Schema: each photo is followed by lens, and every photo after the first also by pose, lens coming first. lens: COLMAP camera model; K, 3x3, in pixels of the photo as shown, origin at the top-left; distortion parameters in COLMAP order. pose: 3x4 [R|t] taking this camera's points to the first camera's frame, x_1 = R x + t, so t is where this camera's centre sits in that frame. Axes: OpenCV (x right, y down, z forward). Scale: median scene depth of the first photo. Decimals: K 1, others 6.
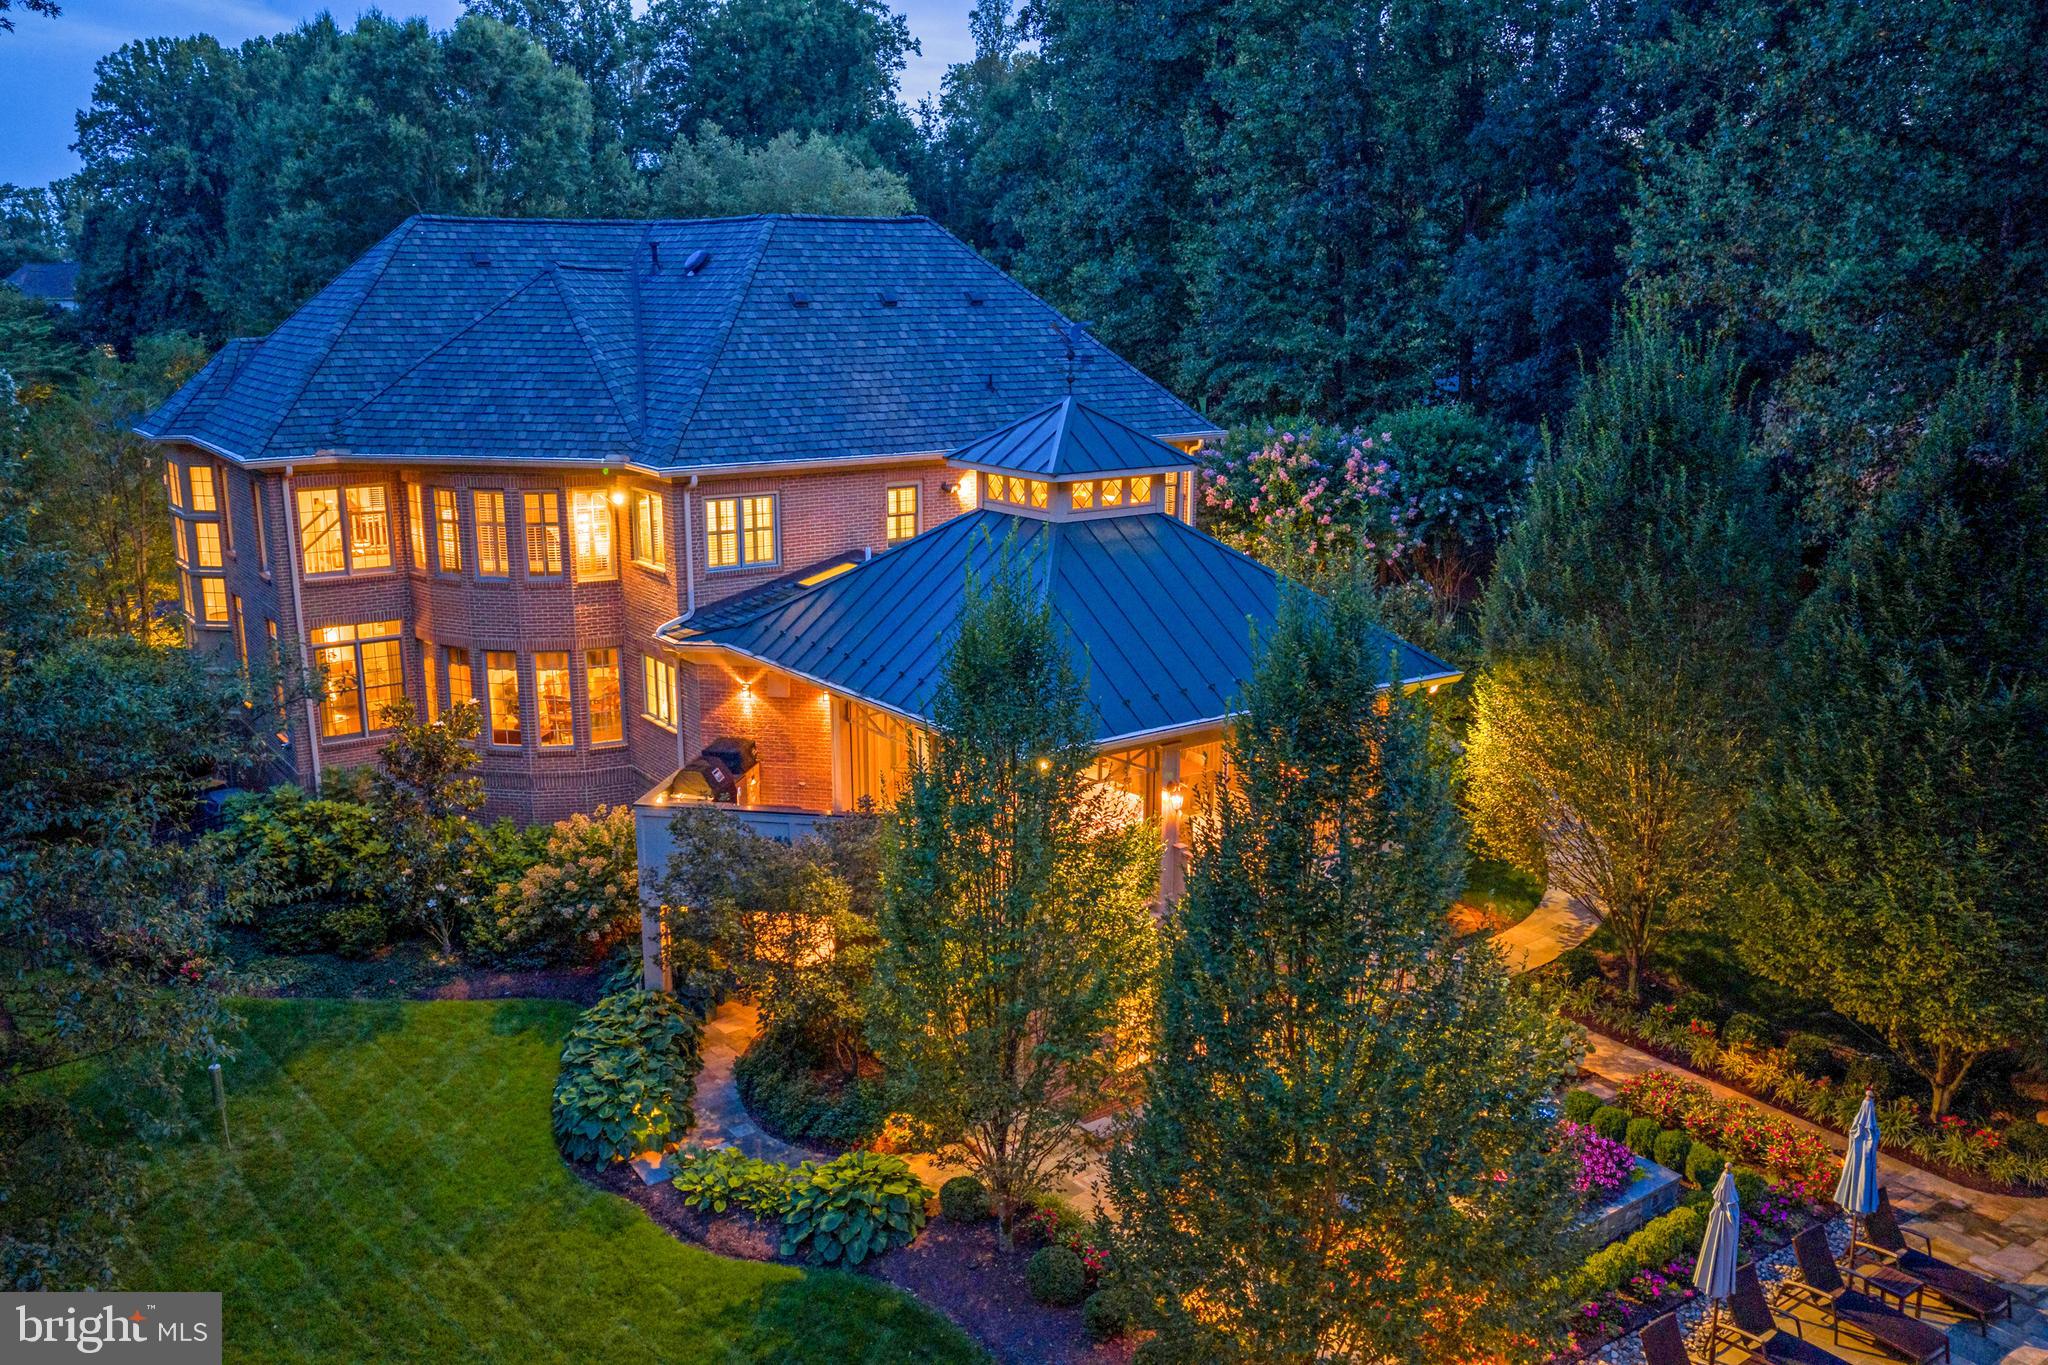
lens RADIAL K [[1684.5, 0, 1025.5], [0, 1684.5, 684.0], [0, 0, 1]] dist [0.017592, -0.019372]
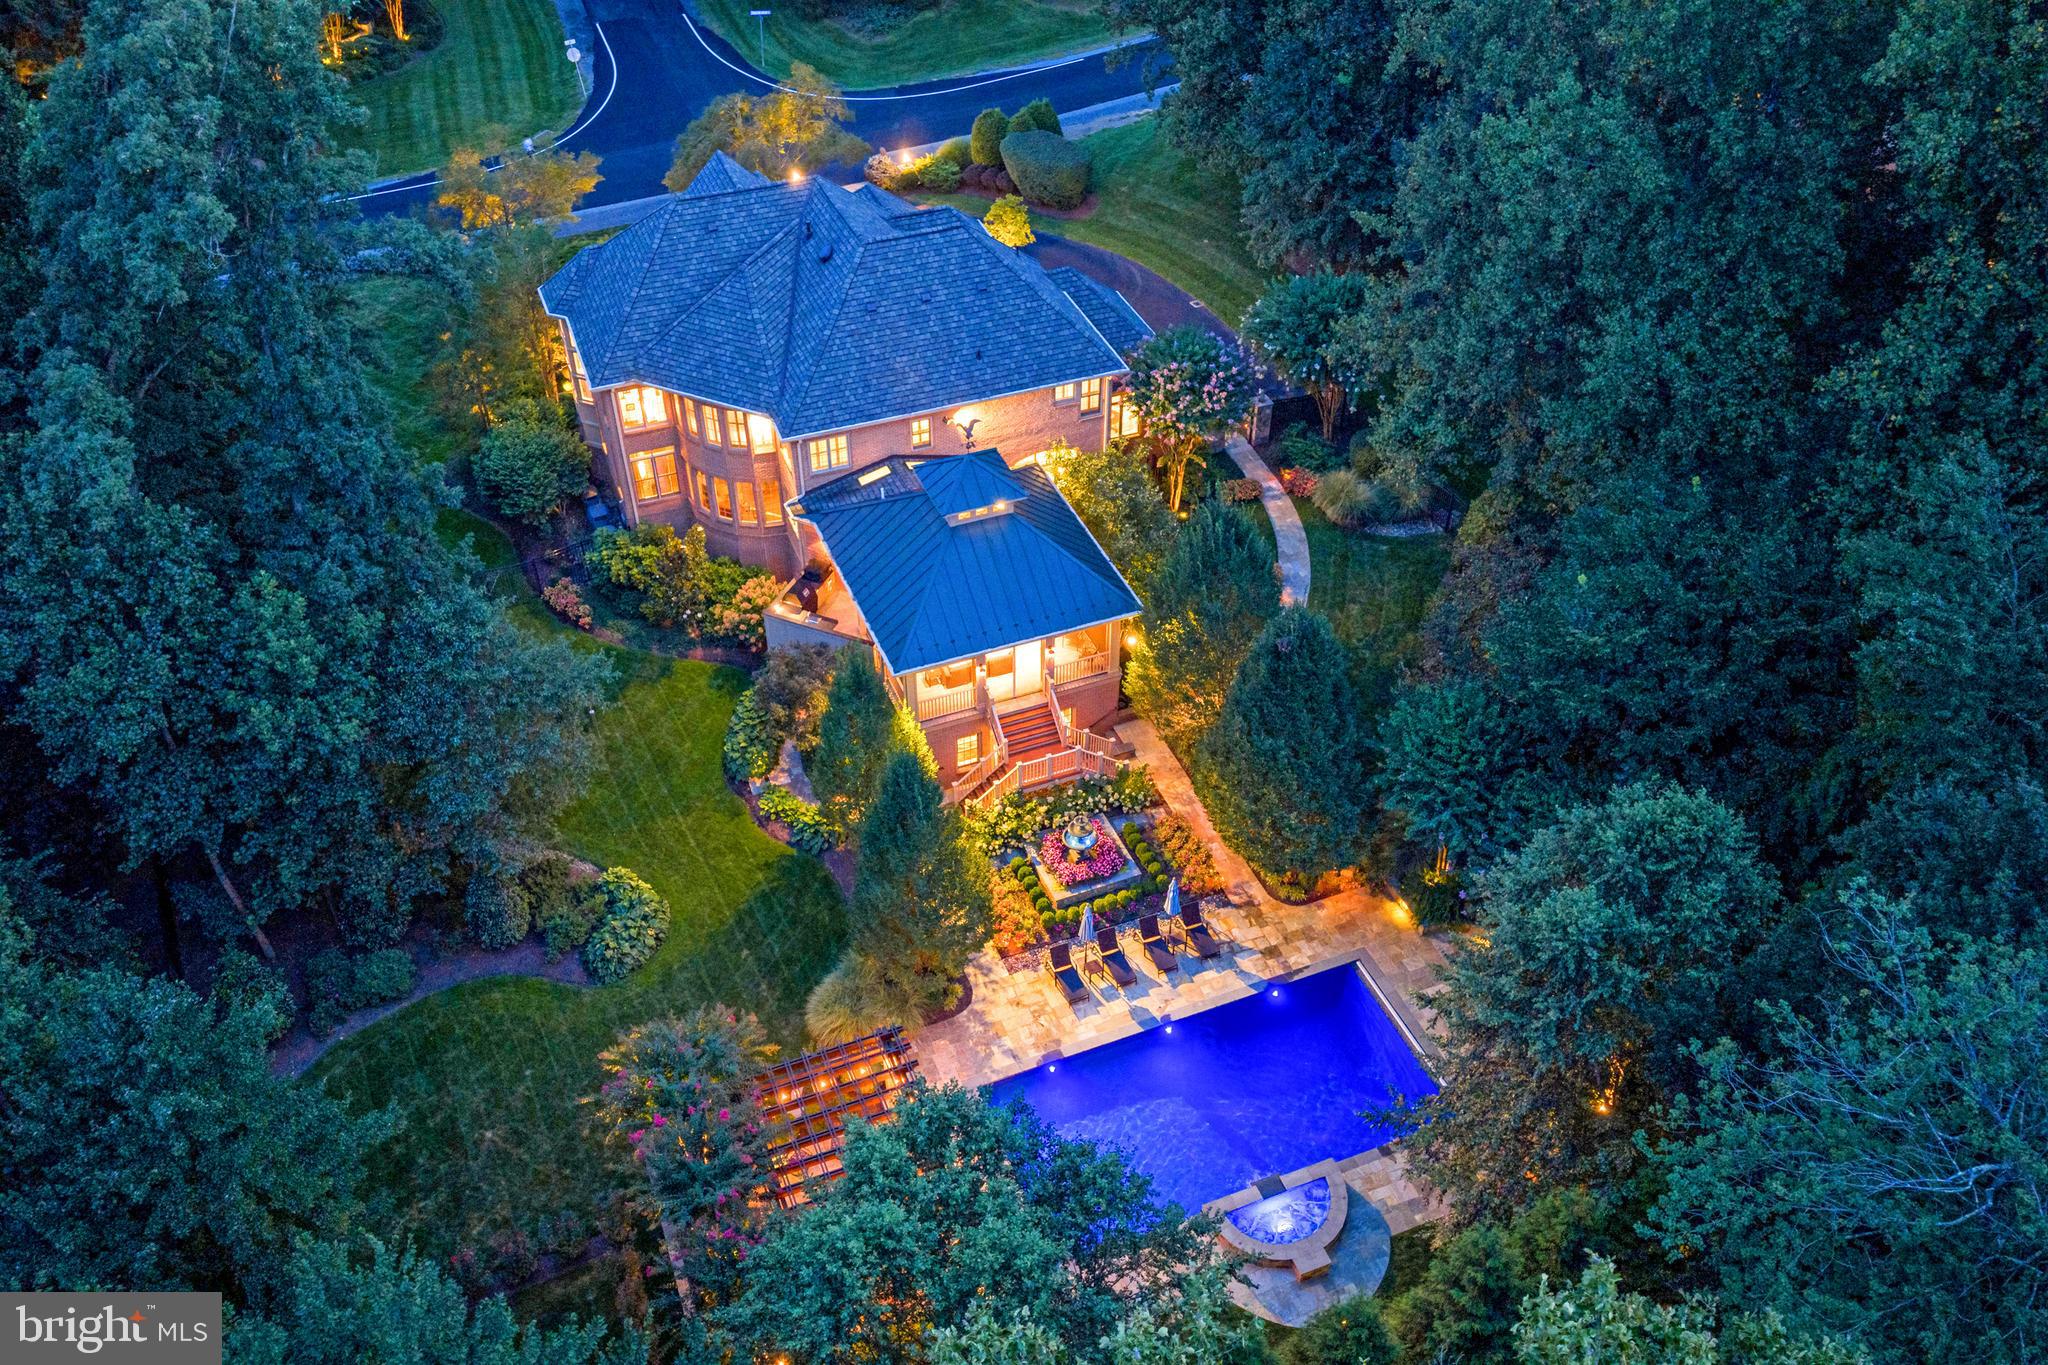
lens RADIAL K [[1684.5, 0, 1022.8], [0, 1684.5, 682.0], [0, 0, 1]] dist [0.017592, -0.019372]
pose [[0.969124, 0.159516, -0.188024, 0.453497], [-0.053871, 0.881102, 0.469848, -0.781150], [0.240617, -0.445212, 0.862491, -0.736056]]
